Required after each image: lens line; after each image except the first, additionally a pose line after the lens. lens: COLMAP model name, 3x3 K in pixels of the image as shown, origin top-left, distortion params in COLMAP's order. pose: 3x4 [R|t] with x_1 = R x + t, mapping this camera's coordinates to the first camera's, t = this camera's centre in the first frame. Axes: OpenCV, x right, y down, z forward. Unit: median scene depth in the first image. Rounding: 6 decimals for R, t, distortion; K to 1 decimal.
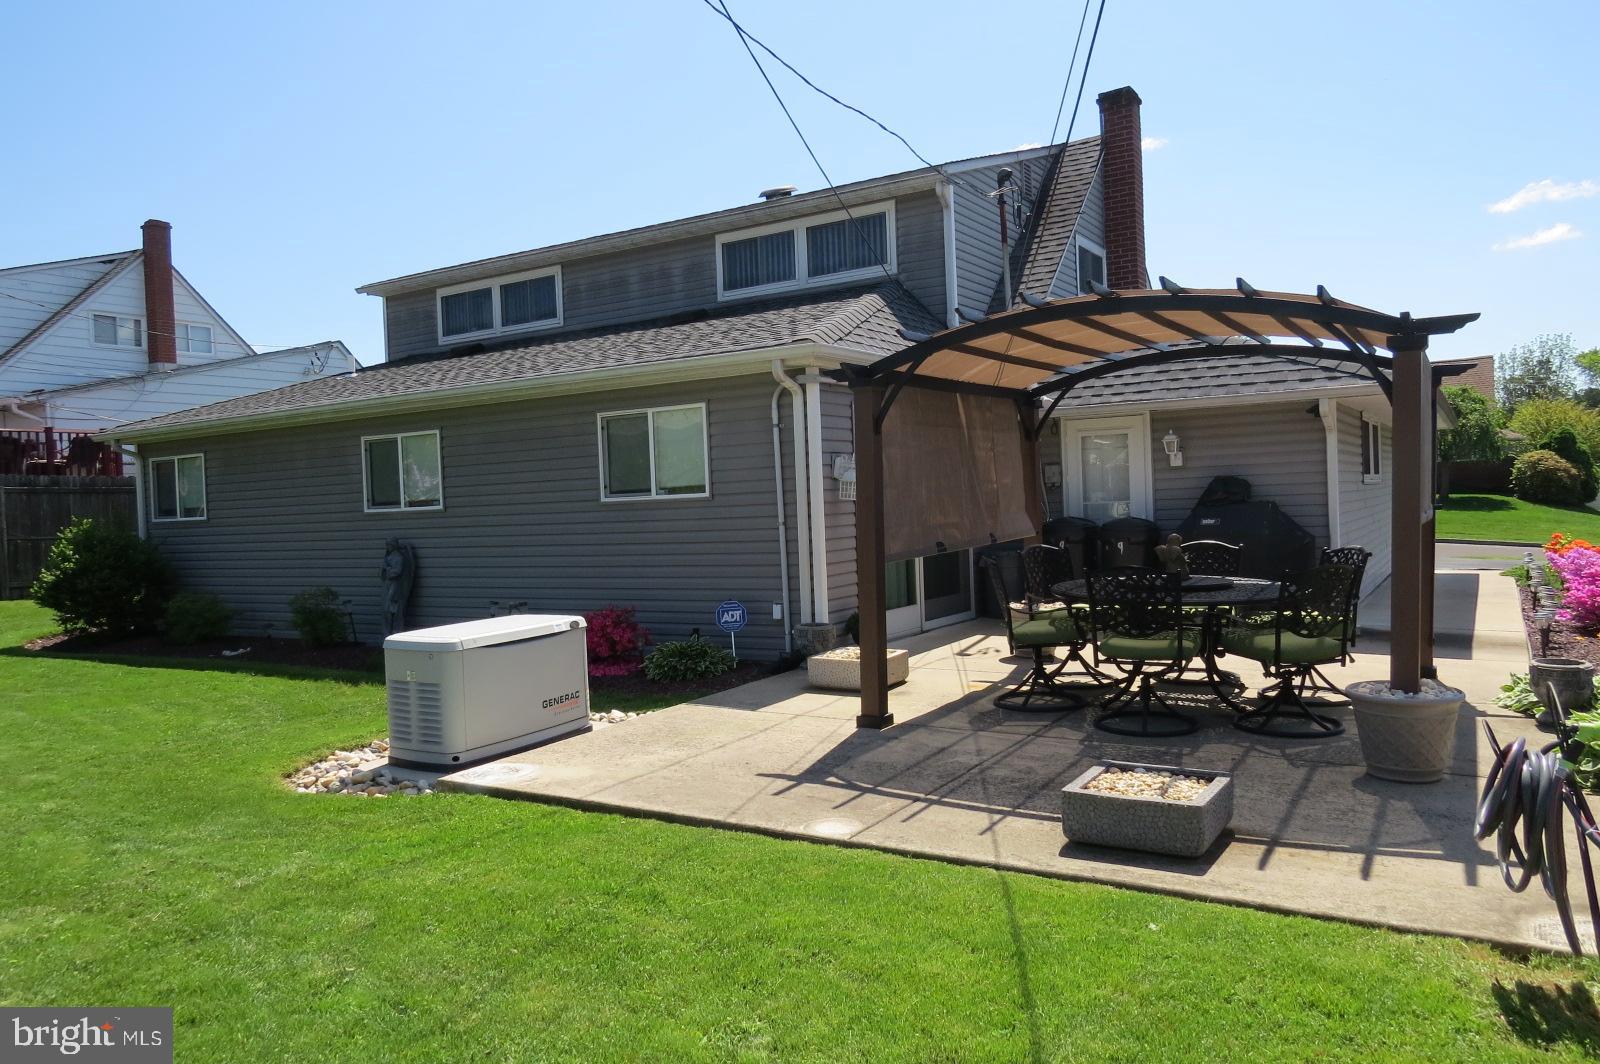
lens RADIAL K [[1142.5, 0, 803.6], [0, 1142.5, 545.9], [0, 0, 1]] dist [-0.047248, 0.030393]
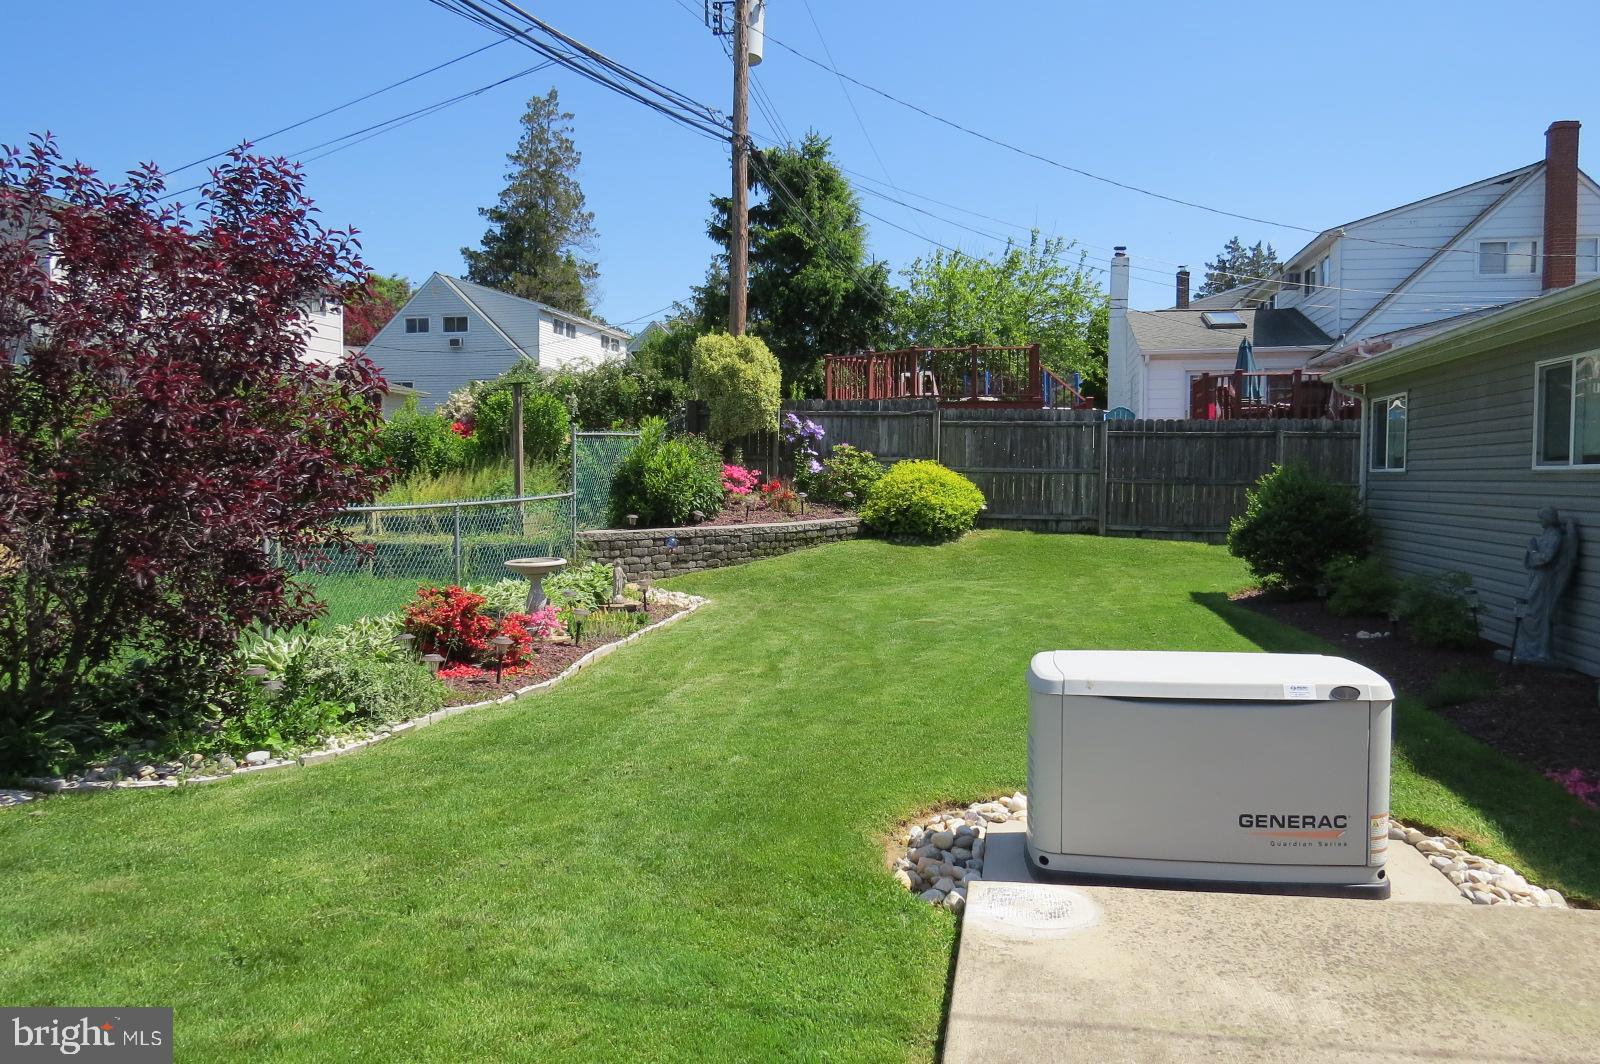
lens RADIAL K [[1142.5, 0, 803.6], [0, 1142.5, 545.9], [0, 0, 1]] dist [-0.047248, 0.030393]
pose [[0.341771, 0.096473, -0.934819, 0.100919], [-0.051263, 0.995150, 0.083957, -0.015465], [0.938384, 0.019228, 0.345059, 0.290199]]
